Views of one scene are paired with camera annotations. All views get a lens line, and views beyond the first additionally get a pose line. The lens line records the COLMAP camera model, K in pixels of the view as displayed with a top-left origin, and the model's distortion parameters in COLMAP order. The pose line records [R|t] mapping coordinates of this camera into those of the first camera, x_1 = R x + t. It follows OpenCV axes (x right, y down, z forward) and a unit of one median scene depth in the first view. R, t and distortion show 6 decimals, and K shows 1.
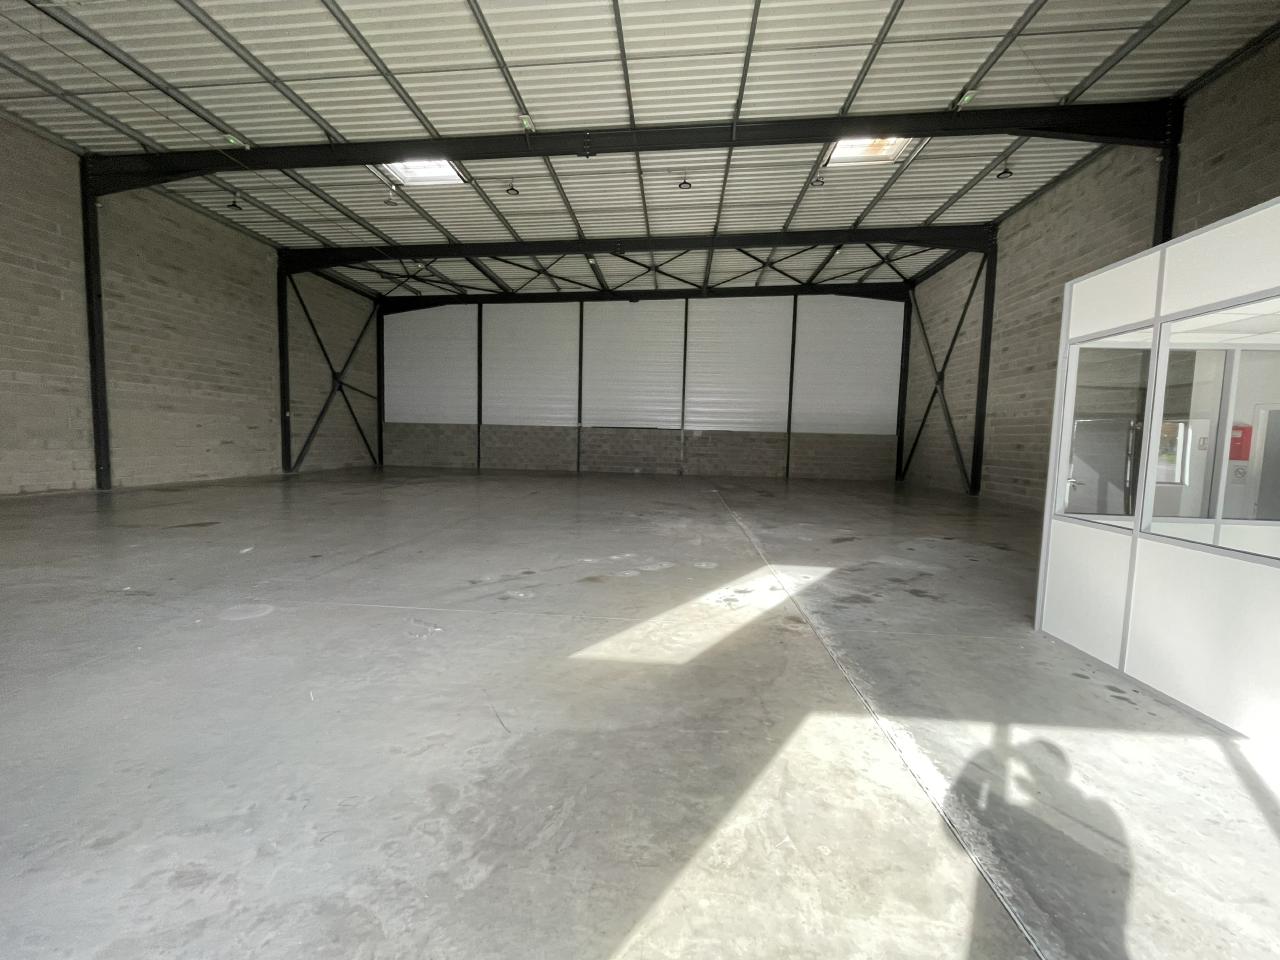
lens RADIAL K [[516.5, 0, 638.4], [0, 516.5, 477.2], [0, 0, 1]] dist [-0.003200, -0.000373]
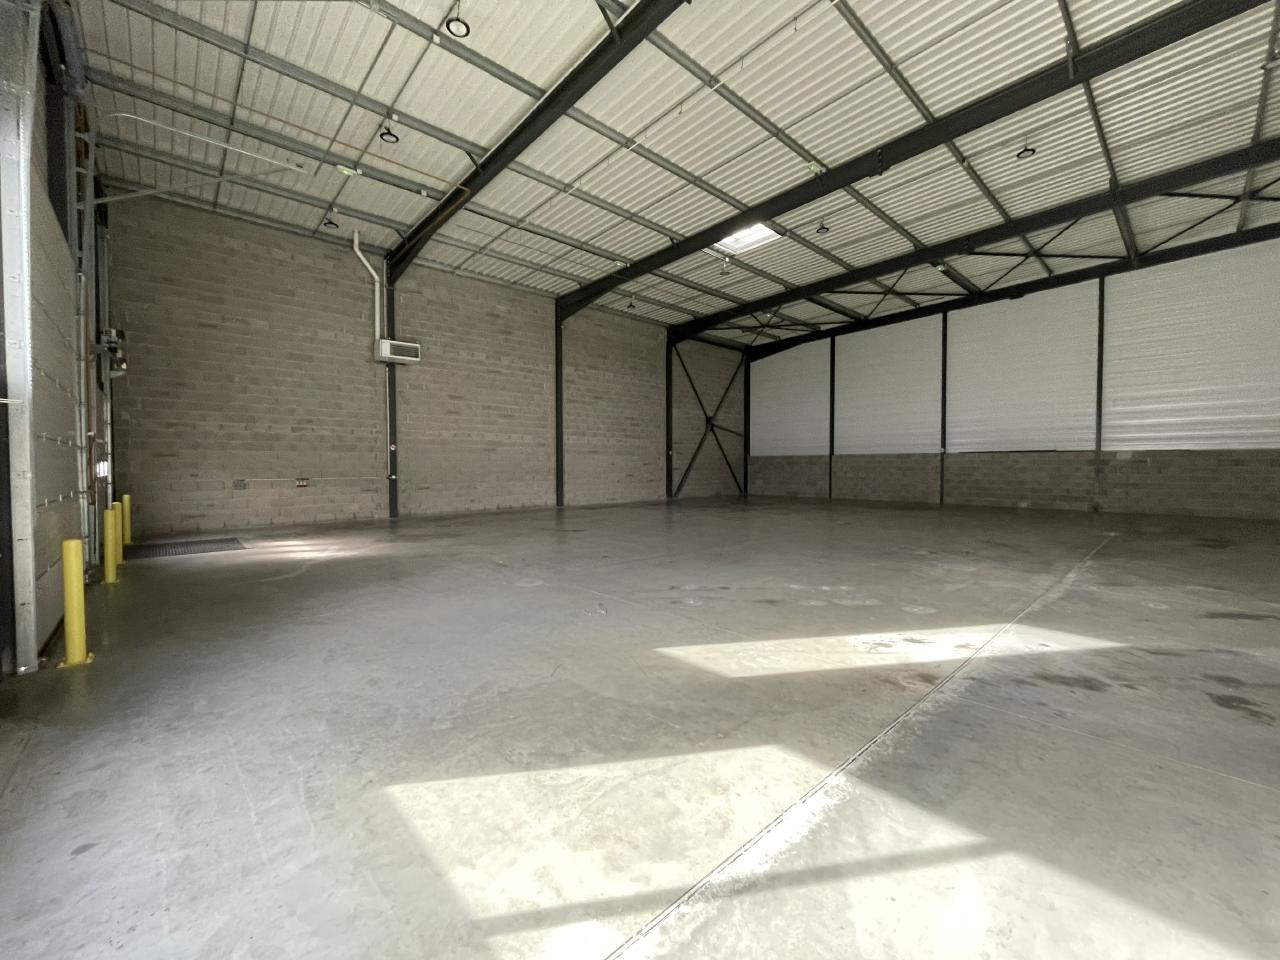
lens RADIAL K [[516.5, 0, 640.2], [0, 516.5, 475.8], [0, 0, 1]] dist [-0.003200, -0.000373]
pose [[0.734288, -0.012123, -0.678730, 0.192862], [-0.030660, 0.998228, -0.051000, 0.002930], [0.678145, 0.058259, 0.732615, 0.022229]]
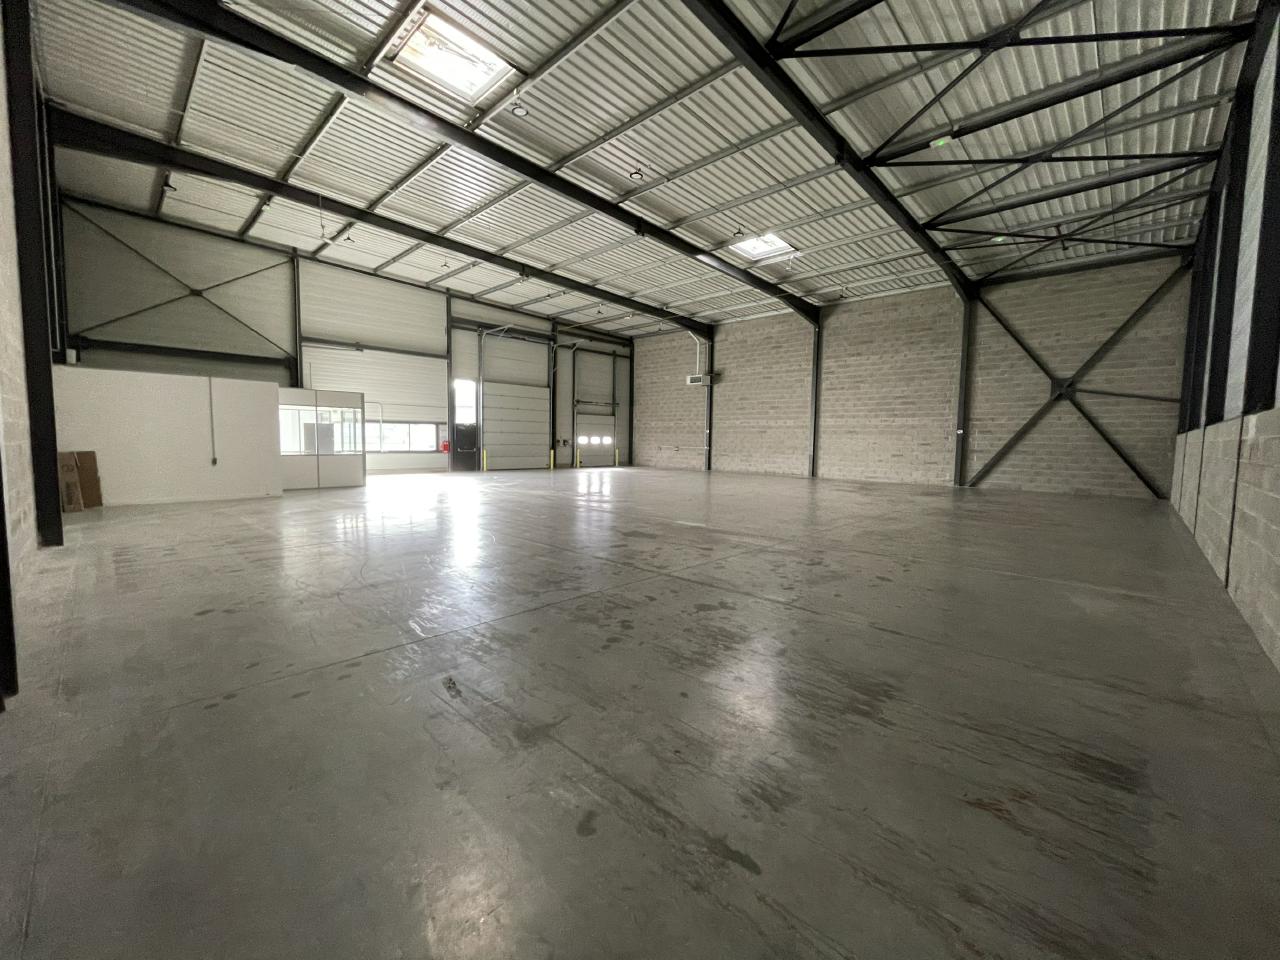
lens RADIAL K [[516.5, 0, 641.2], [0, 516.5, 481.7], [0, 0, 1]] dist [-0.003200, -0.000373]
pose [[-0.631069, 0.019708, -0.775476, 0.848441], [-0.096329, 0.989949, 0.103549, -0.096574], [0.769722, 0.140048, -0.622828, 1.710337]]
